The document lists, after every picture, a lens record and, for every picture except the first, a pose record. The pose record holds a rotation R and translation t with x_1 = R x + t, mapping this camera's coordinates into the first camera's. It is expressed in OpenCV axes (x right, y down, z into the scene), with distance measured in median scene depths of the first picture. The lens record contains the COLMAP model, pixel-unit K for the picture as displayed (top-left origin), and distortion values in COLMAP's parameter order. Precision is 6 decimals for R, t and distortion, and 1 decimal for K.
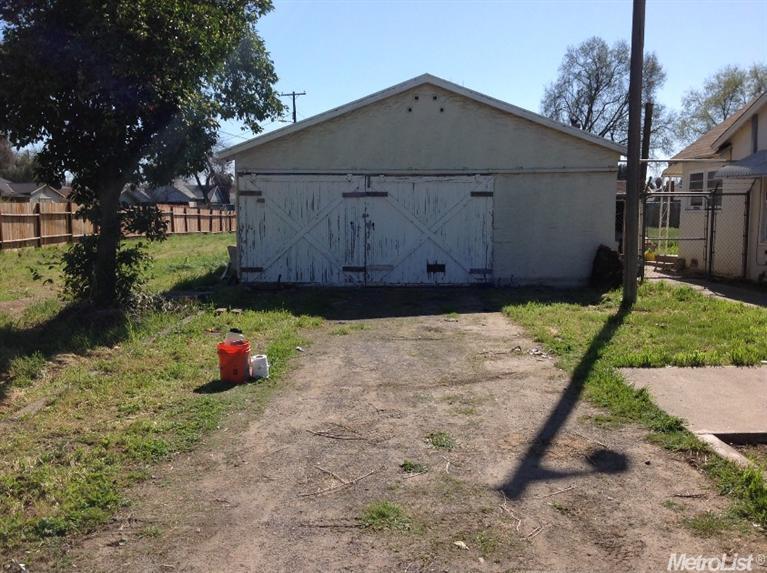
lens RADIAL K [[718.5, 0, 382.6], [0, 718.5, 288.5], [0, 0, 1]] dist [-0.026057, 0.000000]
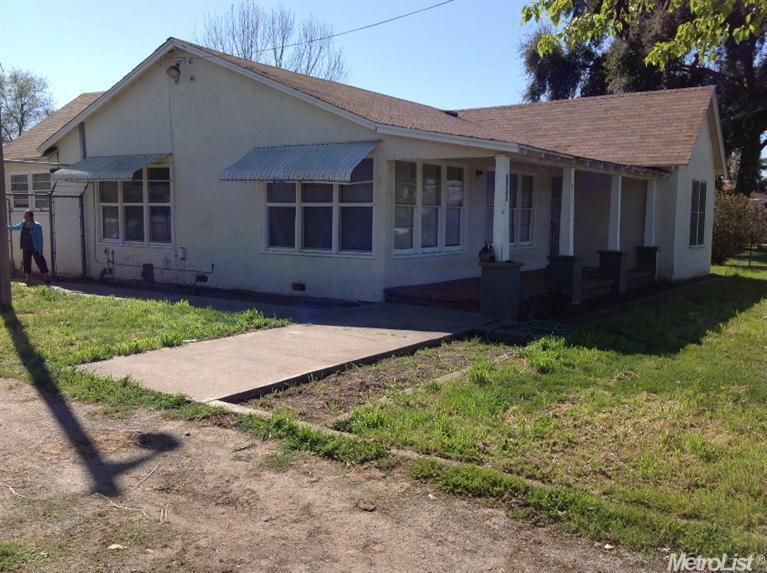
lens RADIAL K [[718.5, 0, 376.9], [0, 718.5, 284.8], [0, 0, 1]] dist [-0.026057, 0.000000]
pose [[0.578698, -0.073614, 0.812213, -0.323188], [0.082805, 0.996075, 0.031280, 0.002153], [-0.811327, 0.049154, 0.582522, 0.097988]]
